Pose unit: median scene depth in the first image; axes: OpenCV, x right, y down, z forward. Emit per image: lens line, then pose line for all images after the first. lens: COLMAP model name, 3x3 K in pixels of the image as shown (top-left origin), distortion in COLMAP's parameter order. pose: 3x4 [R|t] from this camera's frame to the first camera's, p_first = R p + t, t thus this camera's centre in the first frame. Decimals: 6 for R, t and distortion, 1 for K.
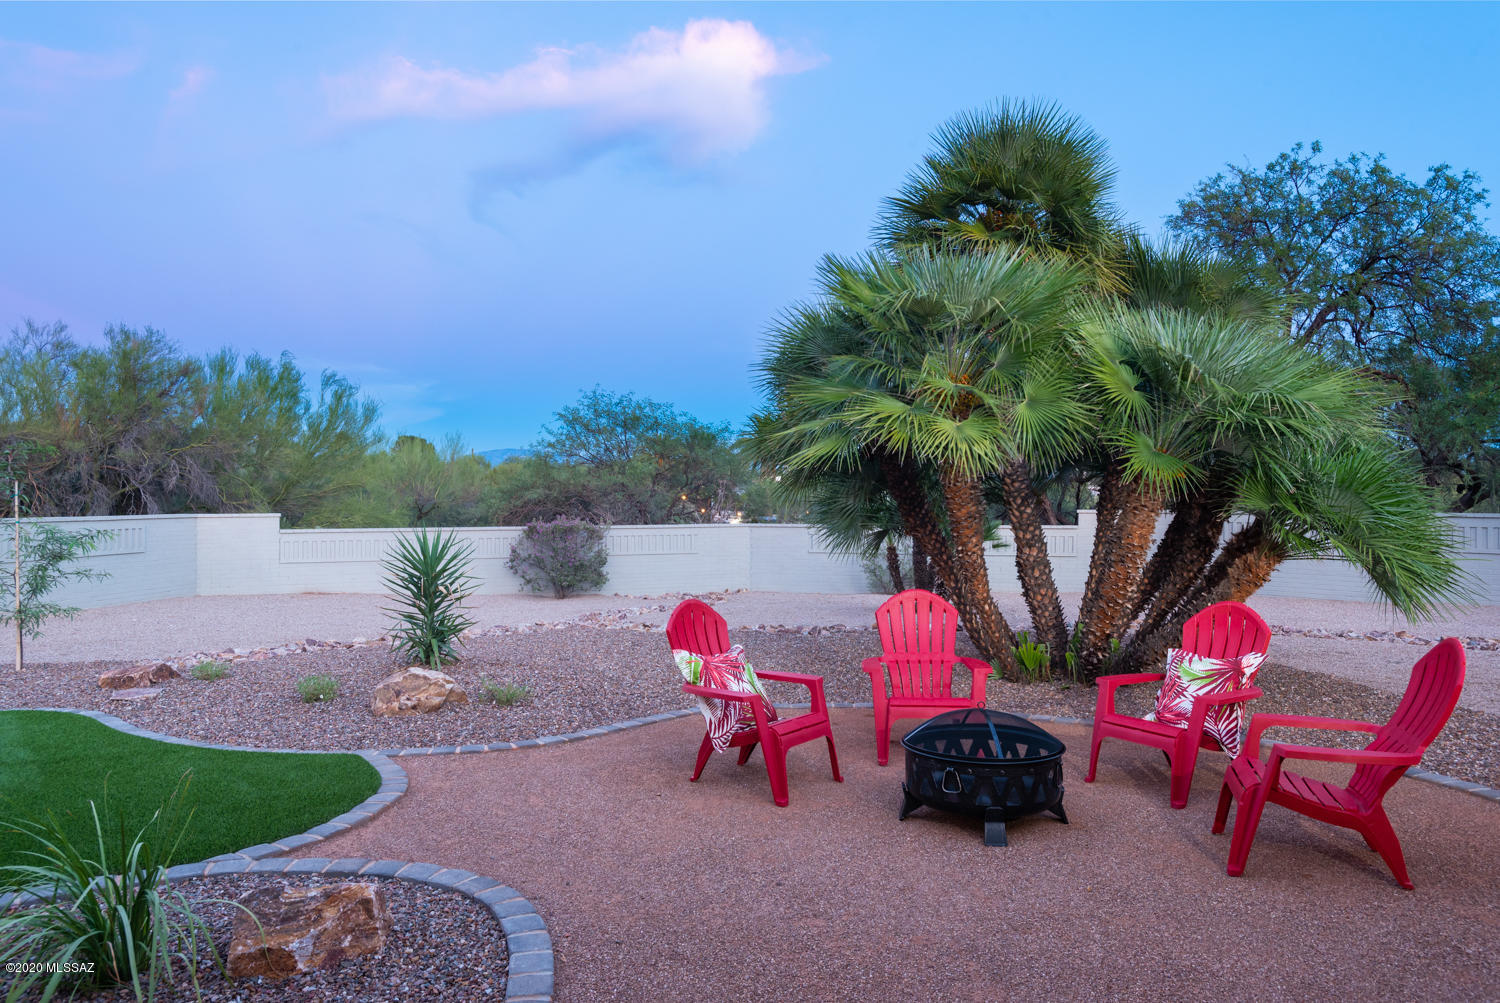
lens RADIAL K [[1014.3, 0, 750.0], [0, 1014.3, 501.5], [0, 0, 1]] dist [0.010836, 0.004100]
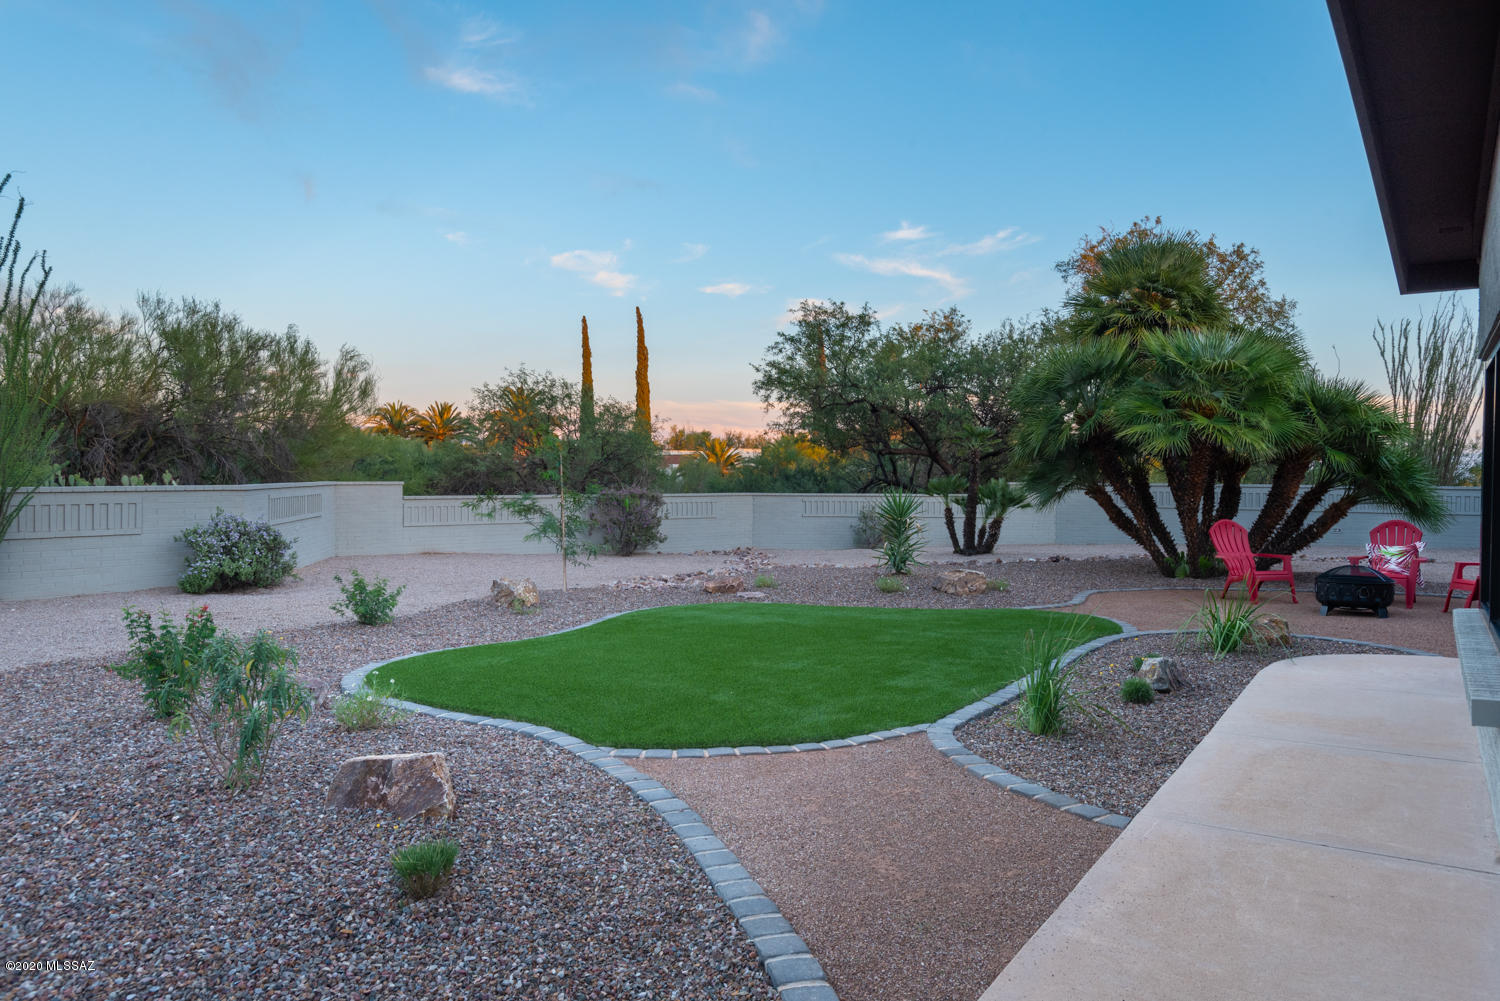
lens RADIAL K [[1014.3, 0, 750.0], [0, 1014.3, 500.5], [0, 0, 1]] dist [0.010836, 0.004100]
pose [[0.960407, -0.004275, 0.278569, -0.396460], [-0.003509, 0.999617, 0.027436, -0.002219], [-0.278580, -0.027327, 0.960024, -0.201523]]
